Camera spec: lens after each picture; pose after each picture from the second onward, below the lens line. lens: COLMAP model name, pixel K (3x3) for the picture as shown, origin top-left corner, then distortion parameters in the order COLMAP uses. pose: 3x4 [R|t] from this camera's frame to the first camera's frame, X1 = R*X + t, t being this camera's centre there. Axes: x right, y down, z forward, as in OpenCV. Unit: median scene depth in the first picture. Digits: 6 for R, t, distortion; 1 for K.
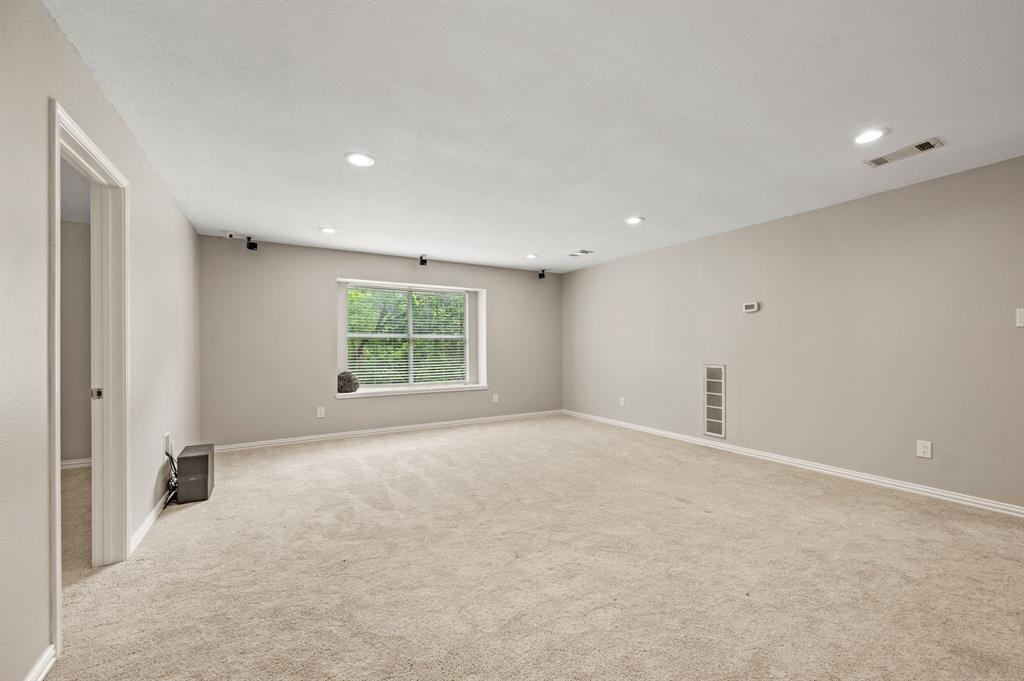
lens RADIAL K [[404.8, 0, 519.1], [0, 404.8, 343.6], [0, 0, 1]] dist [0.002272, -0.001375]
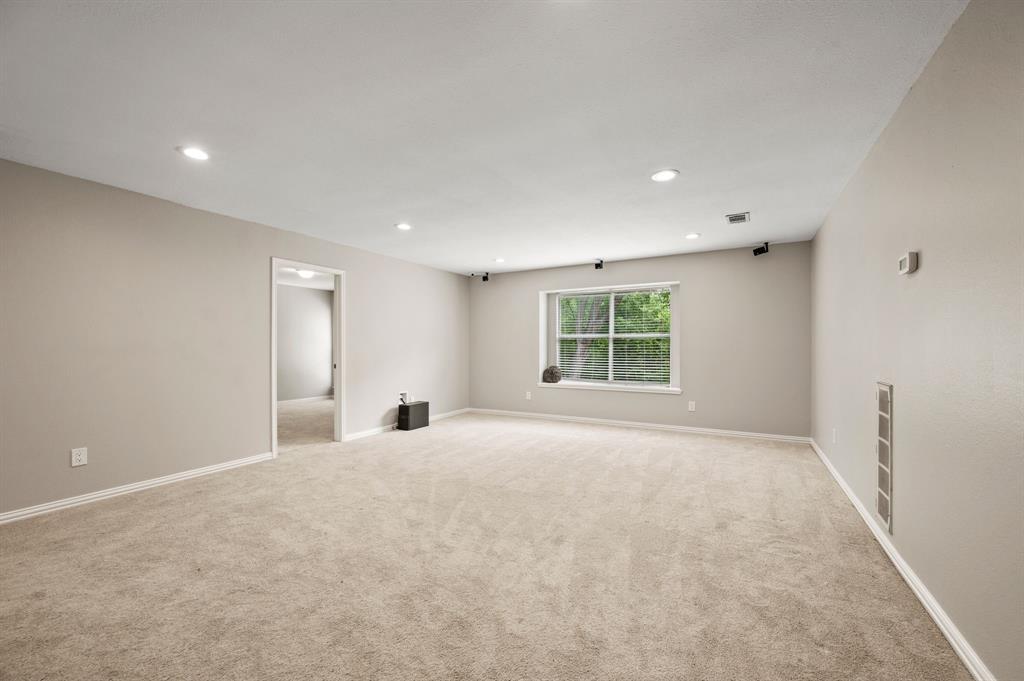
lens RADIAL K [[404.8, 0, 519.3], [0, 404.8, 343.8], [0, 0, 1]] dist [0.002272, -0.001375]
pose [[0.504349, 0.000094, -0.863500, 0.602157], [0.004668, 0.999985, 0.002835, -0.001746], [0.863487, -0.005461, 0.504341, 0.303680]]
